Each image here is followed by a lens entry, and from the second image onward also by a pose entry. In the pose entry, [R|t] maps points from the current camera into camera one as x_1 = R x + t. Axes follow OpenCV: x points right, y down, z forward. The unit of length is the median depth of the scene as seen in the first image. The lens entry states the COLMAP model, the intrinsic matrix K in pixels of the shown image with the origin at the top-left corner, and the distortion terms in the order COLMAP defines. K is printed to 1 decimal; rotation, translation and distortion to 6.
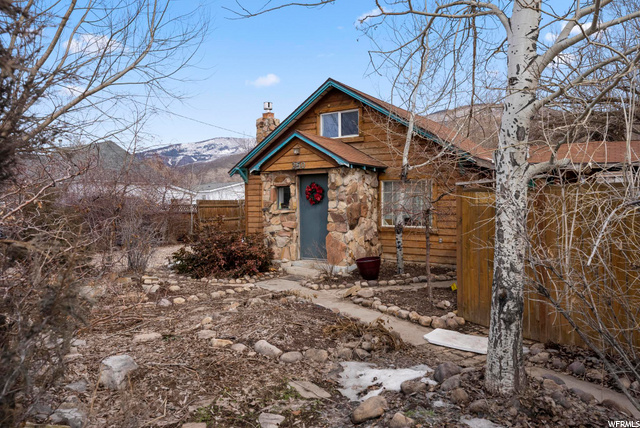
lens RADIAL K [[420.9, 0, 320.0], [0, 420.9, 214.0], [0, 0, 1]] dist [0.001638, 0.000990]
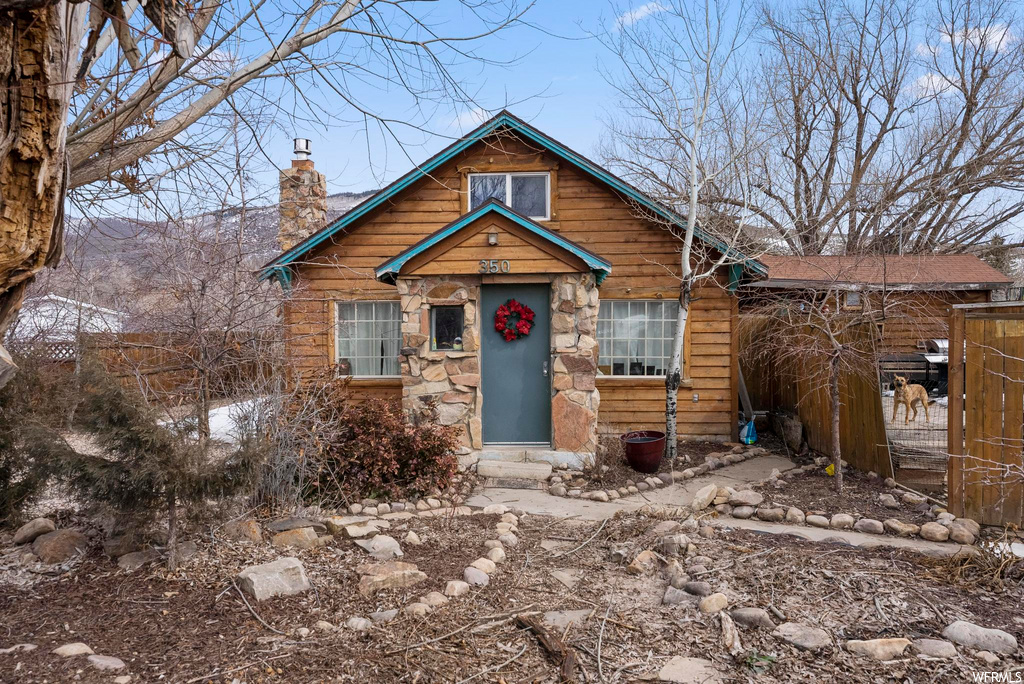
lens RADIAL K [[673.4, 0, 512.0], [0, 673.4, 342.0], [0, 0, 1]] dist [0.001638, 0.000990]
pose [[0.875335, -0.005364, 0.483487, -0.422609], [0.015254, 0.999747, -0.016524, -0.006989], [-0.483276, 0.021839, 0.875195, 0.251780]]
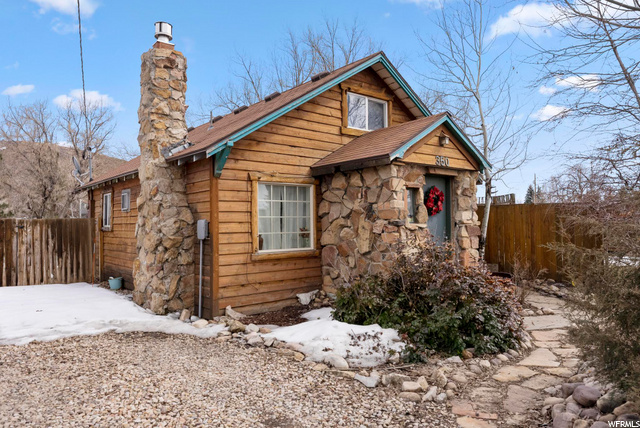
lens RADIAL K [[420.9, 0, 320.0], [0, 420.9, 214.0], [0, 0, 1]] dist [0.001638, 0.000990]
pose [[0.315995, 0.028059, 0.948346, -0.776259], [0.045070, 0.997990, -0.044546, -0.001604], [-0.947690, 0.056818, 0.314095, 0.945127]]
